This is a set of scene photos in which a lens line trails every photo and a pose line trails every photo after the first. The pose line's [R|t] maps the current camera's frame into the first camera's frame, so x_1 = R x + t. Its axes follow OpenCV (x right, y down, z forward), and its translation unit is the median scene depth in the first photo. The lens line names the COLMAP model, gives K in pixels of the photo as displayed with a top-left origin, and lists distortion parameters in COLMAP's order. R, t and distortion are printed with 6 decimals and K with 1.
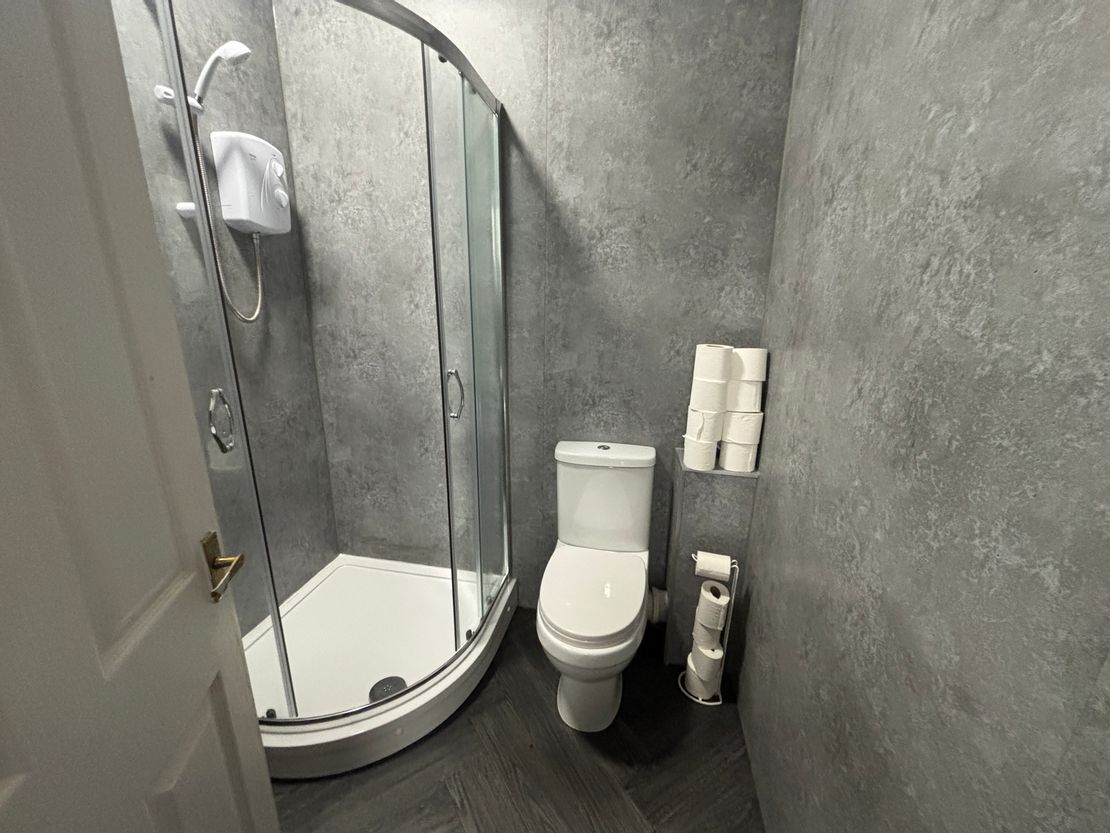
lens RADIAL K [[450.0, 0, 557.9], [0, 450.0, 418.7], [0, 0, 1]] dist [-0.001558, -0.001664]
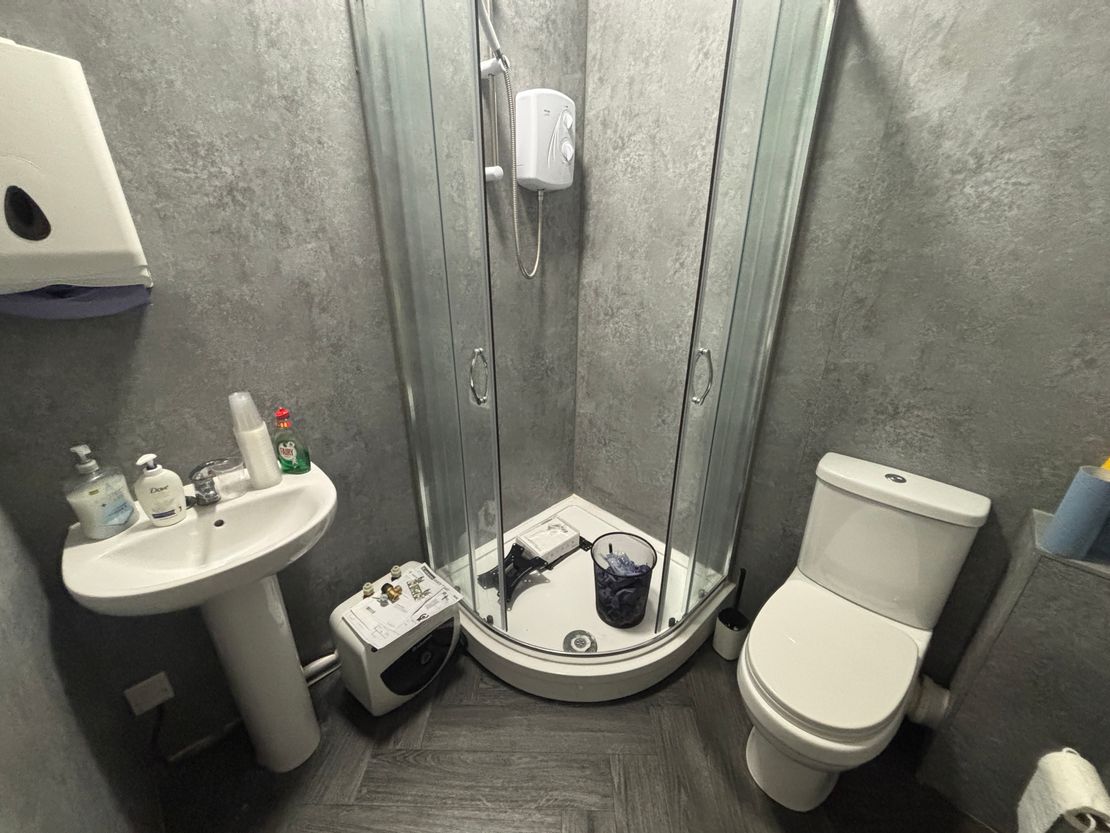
lens RADIAL K [[450.0, 0, 549.5], [0, 450.0, 418.5], [0, 0, 1]] dist [-0.001558, -0.001664]
pose [[0.818658, 0.214045, -0.532901, 0.011665], [-0.143783, 0.974785, 0.170649, -0.070490], [0.555991, -0.063081, 0.828791, 0.098883]]
